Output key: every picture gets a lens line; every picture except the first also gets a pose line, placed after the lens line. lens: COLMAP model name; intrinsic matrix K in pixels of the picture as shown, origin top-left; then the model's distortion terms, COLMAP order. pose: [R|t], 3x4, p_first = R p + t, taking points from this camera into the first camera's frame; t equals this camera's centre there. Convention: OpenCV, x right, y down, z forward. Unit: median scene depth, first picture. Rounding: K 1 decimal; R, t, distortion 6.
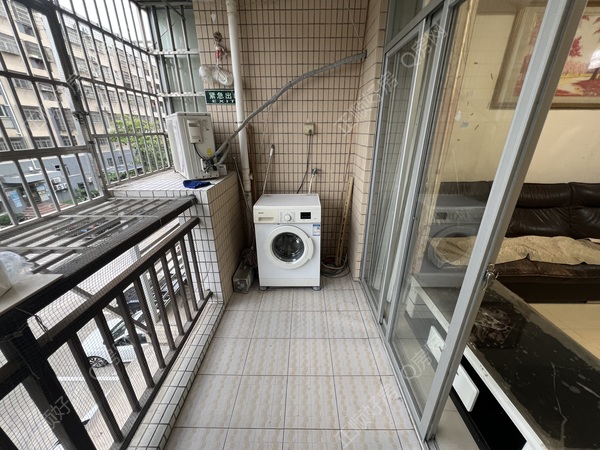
lens RADIAL K [[240.3, 0, 300.0], [0, 240.3, 225.6], [0, 0, 1]] dist [-0.000353, -0.000352]
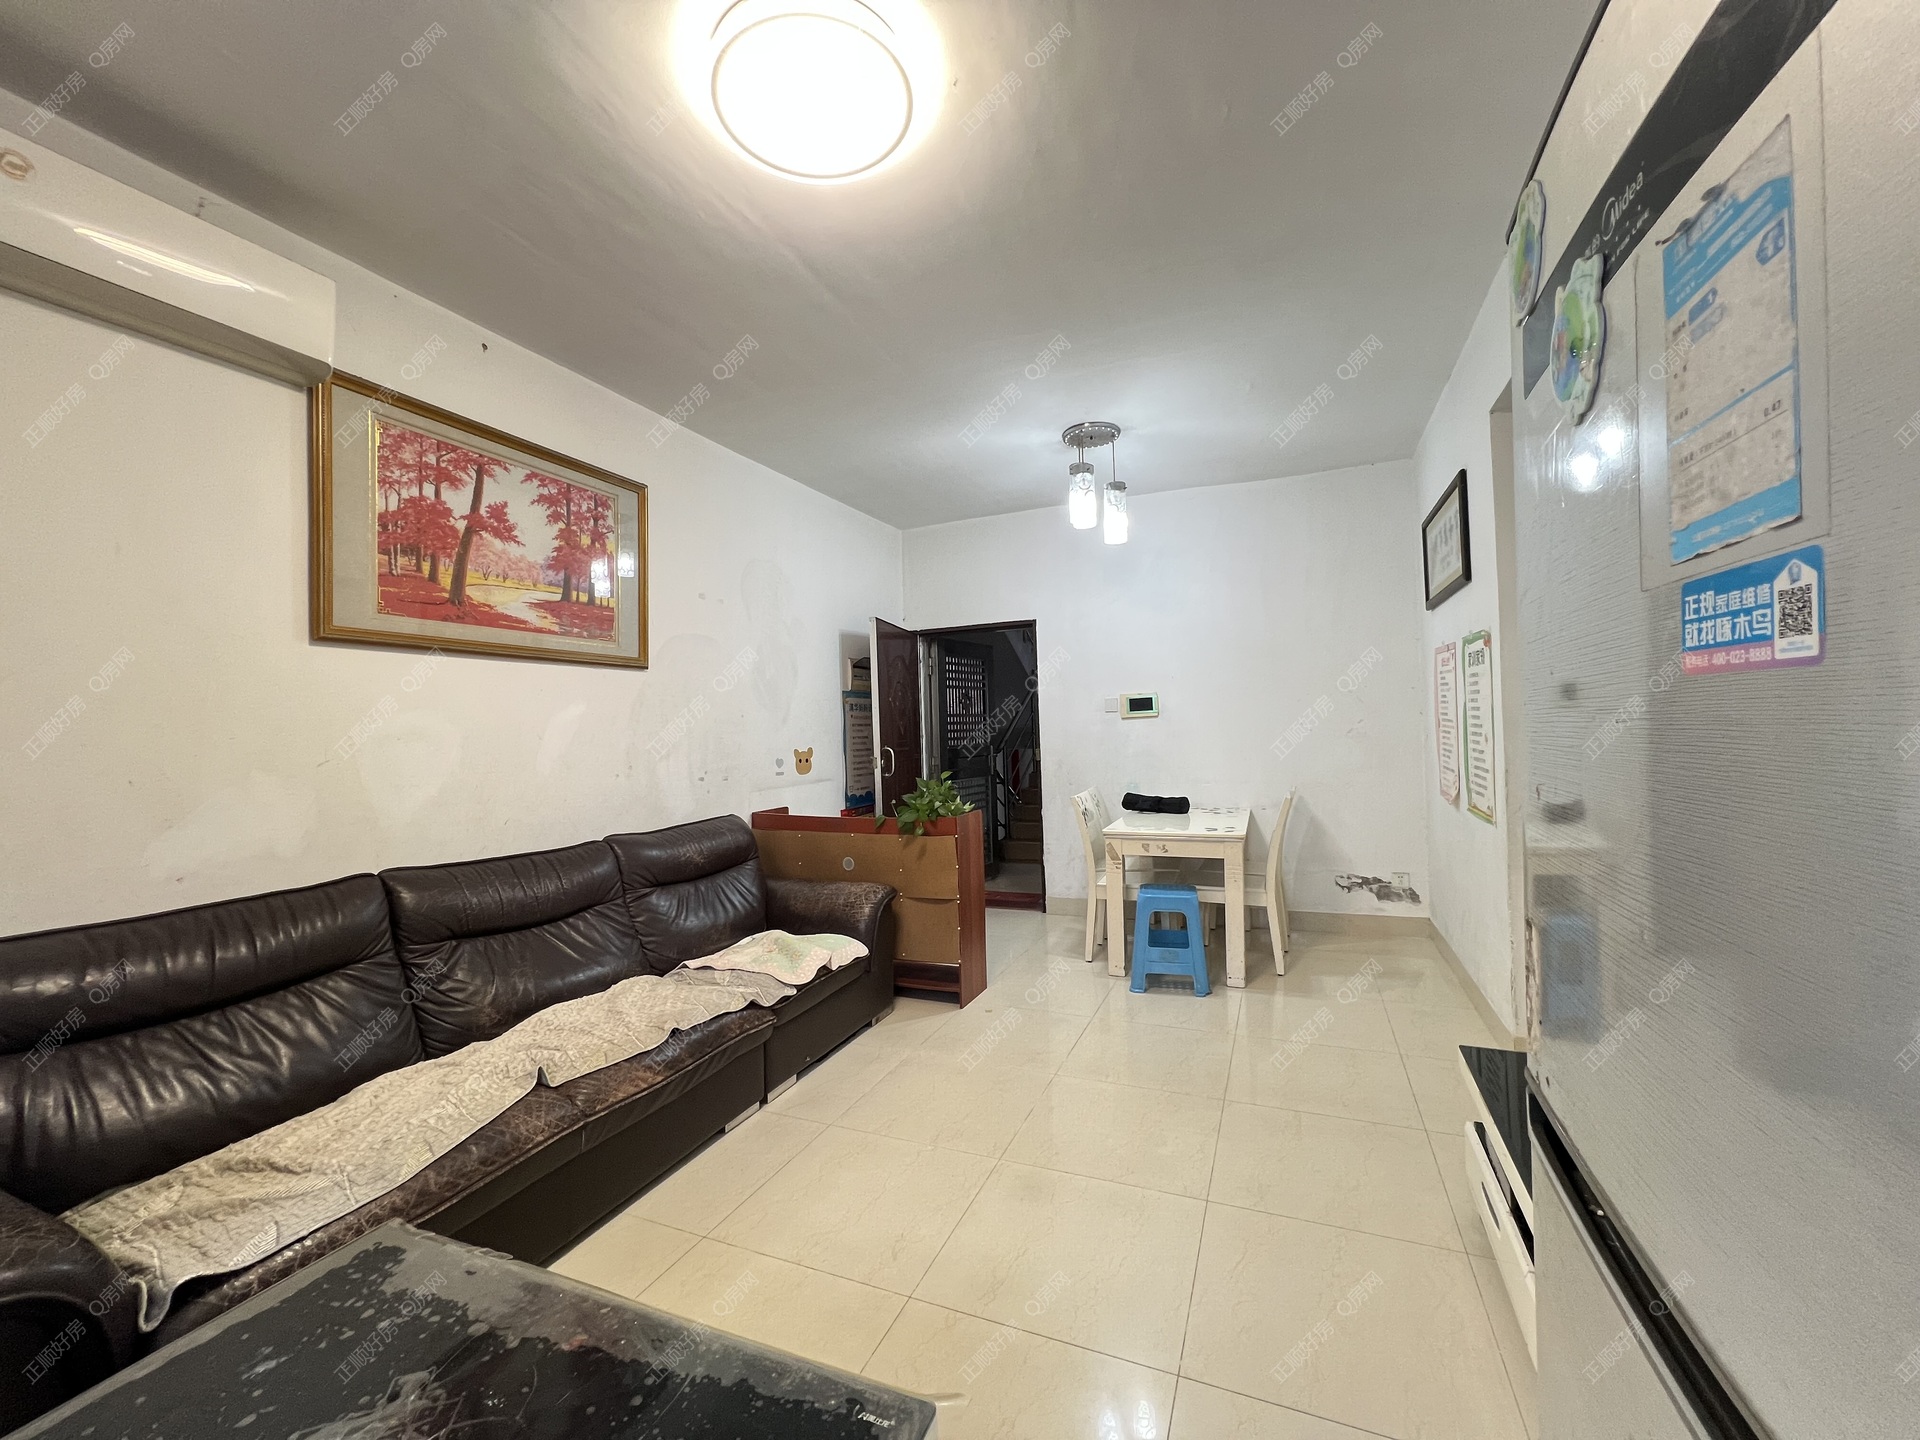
lens RADIAL K [[769.1, 0, 962.1], [0, 769.1, 718.5], [0, 0, 1]] dist [-0.000353, -0.000352]
pose [[0.376940, 0.002105, 0.926235, 0.215914], [0.372720, 0.915116, -0.153761, 0.053017], [-0.847936, 0.403185, 0.344159, 0.017957]]
